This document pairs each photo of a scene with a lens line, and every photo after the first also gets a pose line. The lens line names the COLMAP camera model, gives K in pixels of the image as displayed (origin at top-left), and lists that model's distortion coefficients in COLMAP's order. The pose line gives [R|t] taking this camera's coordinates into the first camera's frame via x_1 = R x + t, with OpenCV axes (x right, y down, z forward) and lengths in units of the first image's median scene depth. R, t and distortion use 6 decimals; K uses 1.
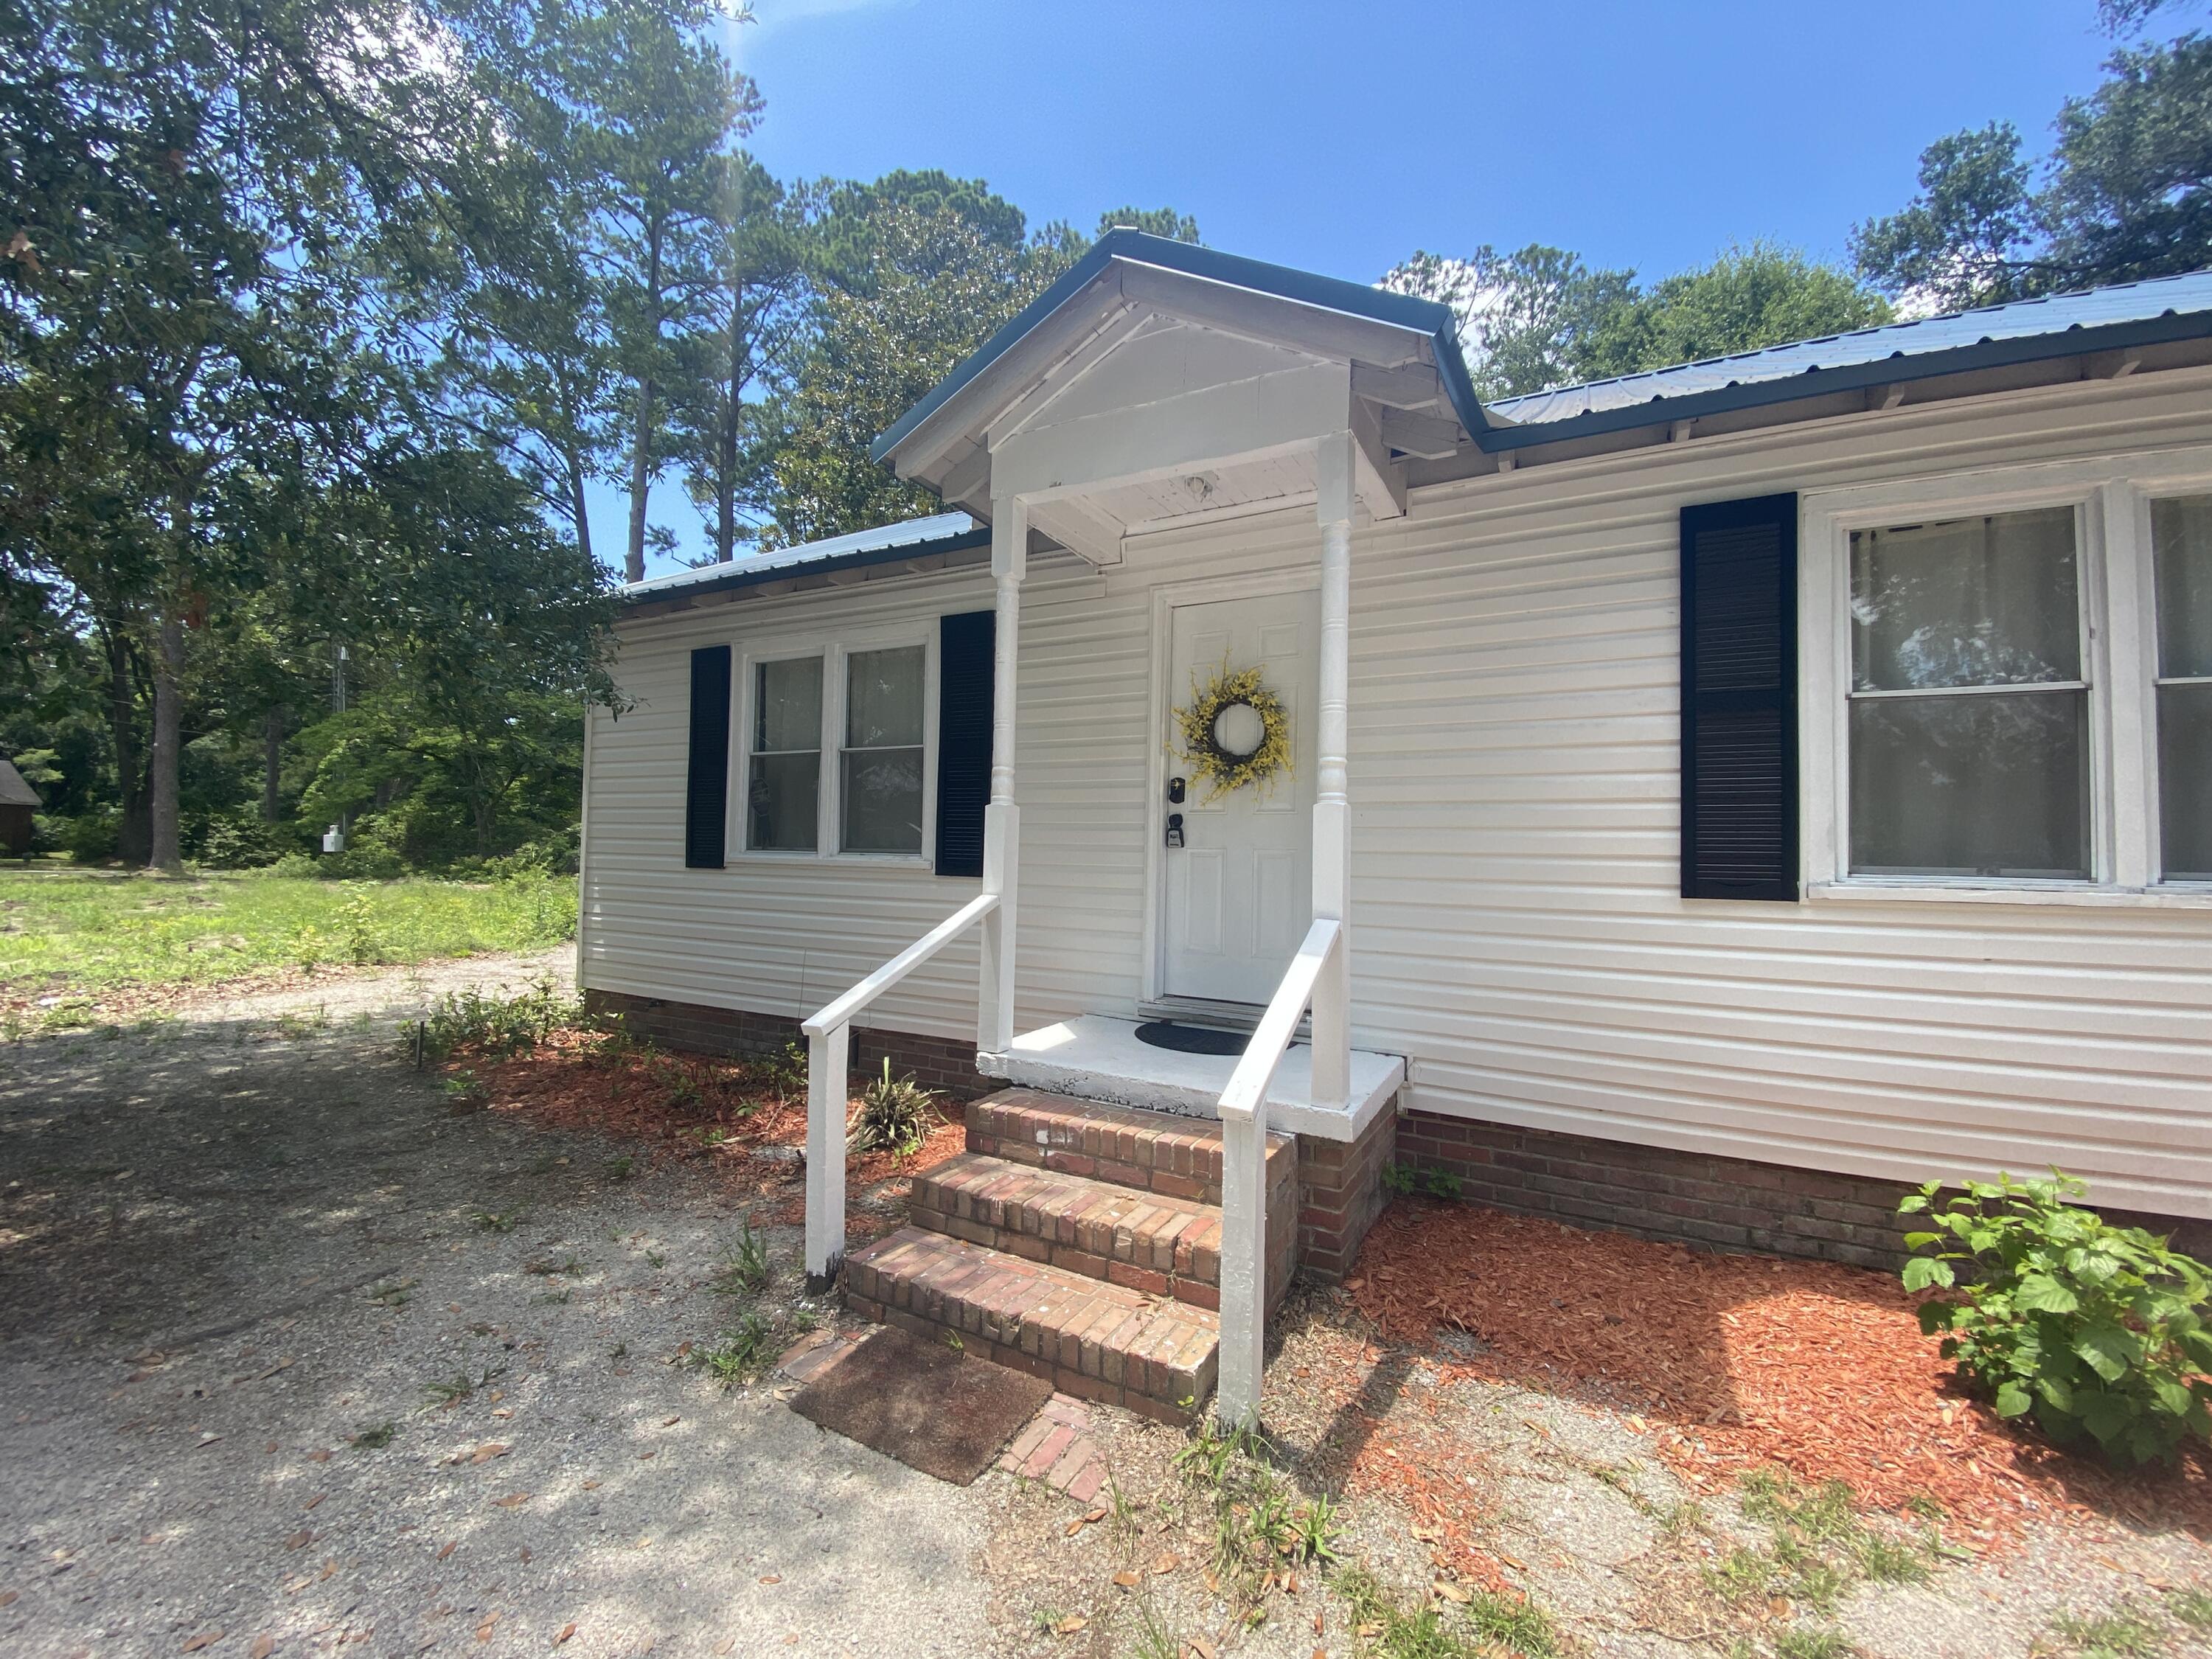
lens RADIAL K [[895.6, 0, 1095.7], [0, 895.6, 844.2], [0, 0, 1]] dist [-0.010884, -0.002329]
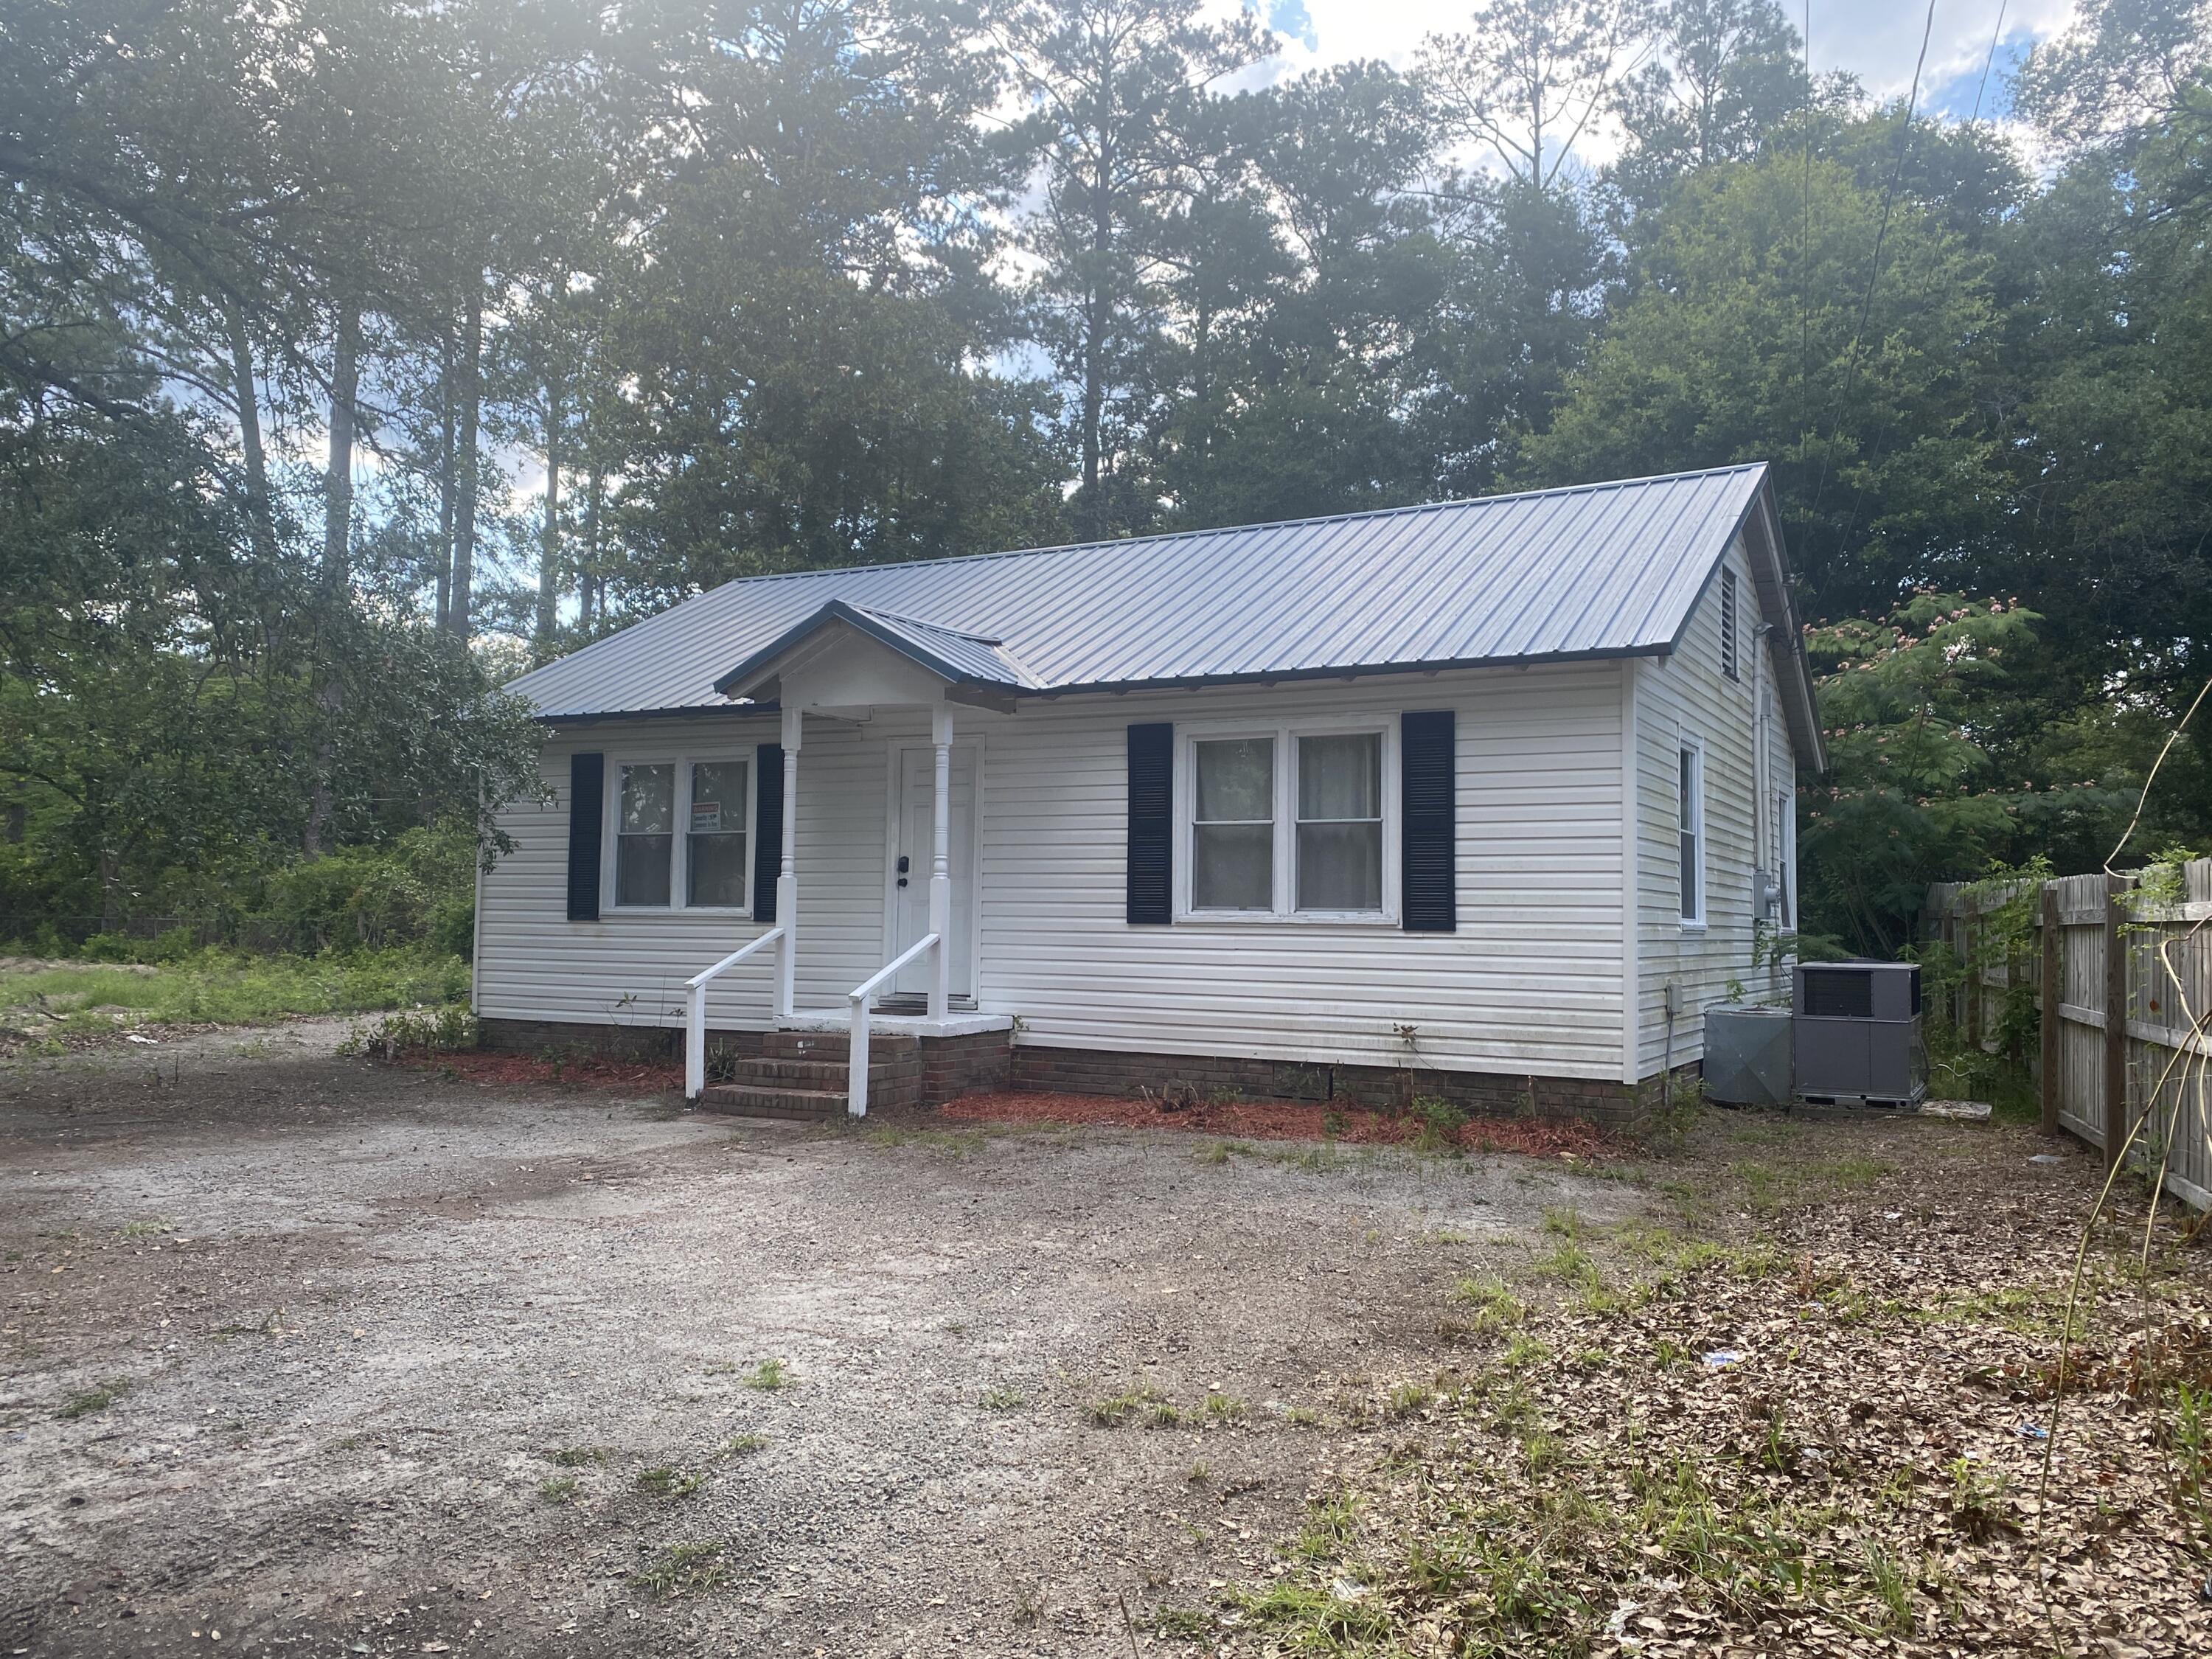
lens RADIAL K [[1692.8, 0, 1148.3], [0, 1692.8, 816.2], [0, 0, 1]] dist [-0.029545, 0.023603]
pose [[0.999605, -0.013236, 0.024774, 0.559212], [0.014269, 0.999017, -0.041980, -0.015884], [-0.024194, 0.042317, 0.998811, -2.496779]]
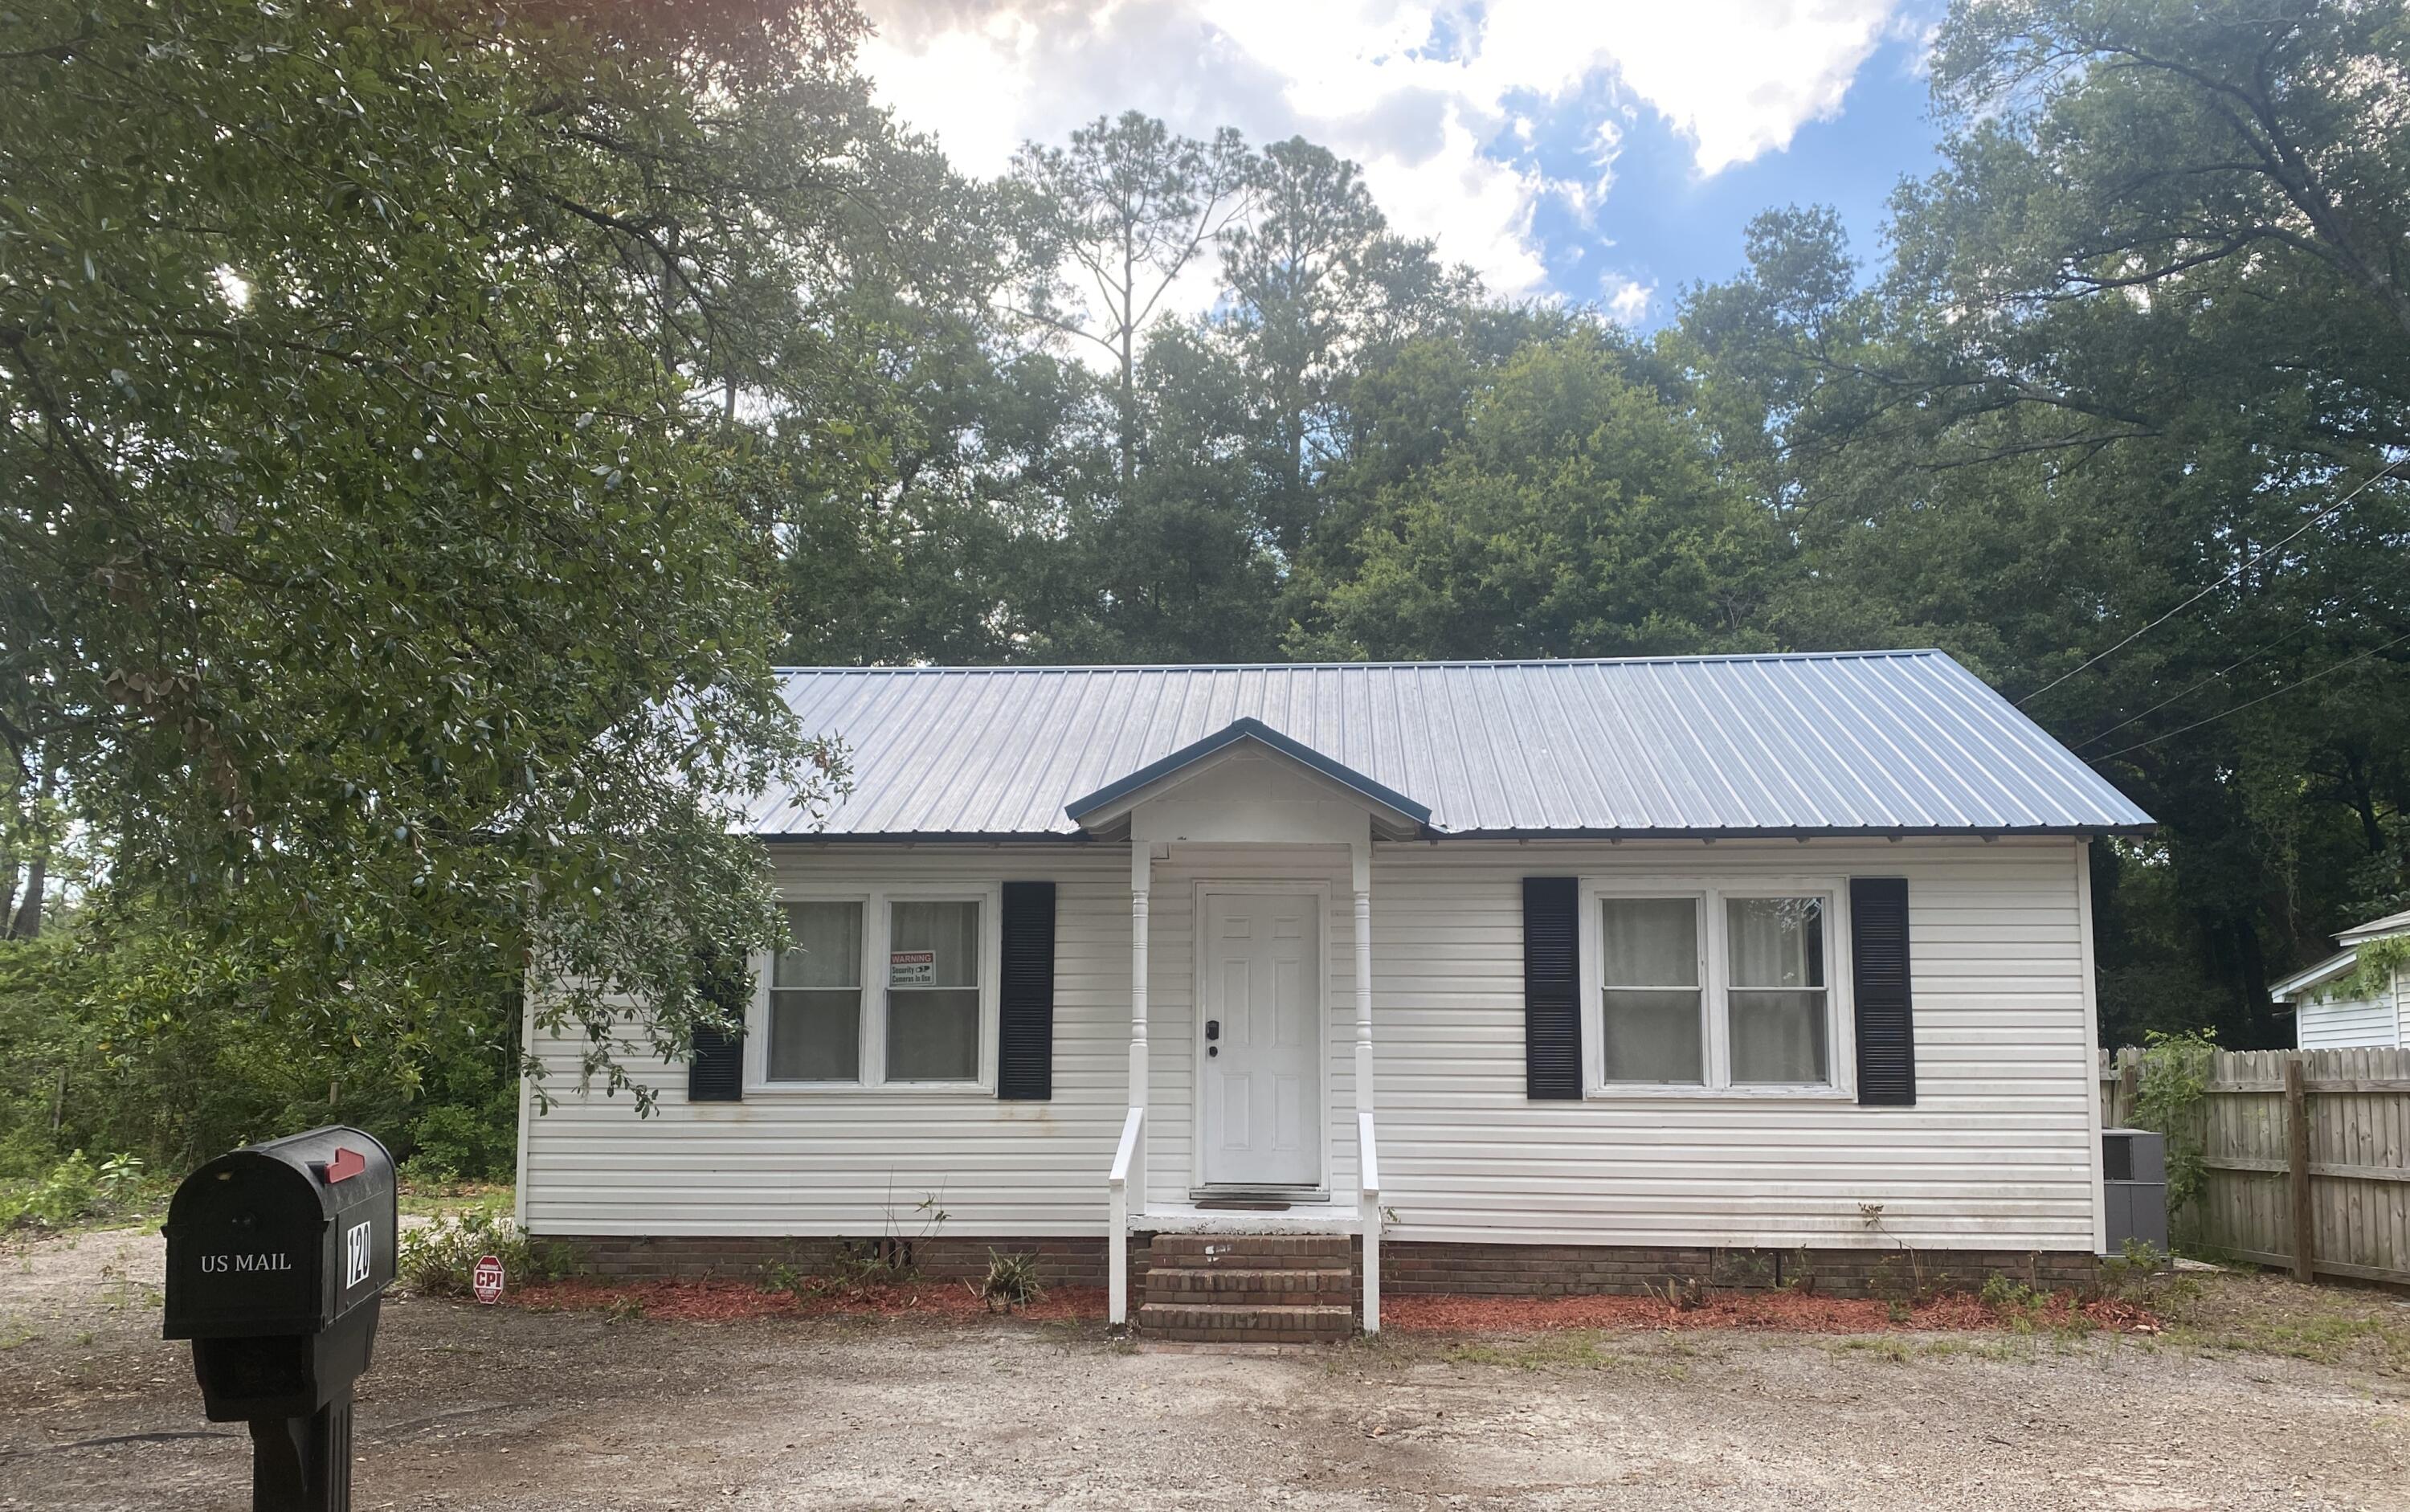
lens RADIAL K [[1819.8, 0, 1257.8], [0, 1819.8, 888.6], [0, 0, 1]] dist [0.011442, -0.007451]
pose [[0.899341, 0.028134, 0.436341, -1.275910], [0.010152, 0.996315, -0.085164, -0.046360], [-0.437129, 0.081021, 0.895742, -1.841038]]
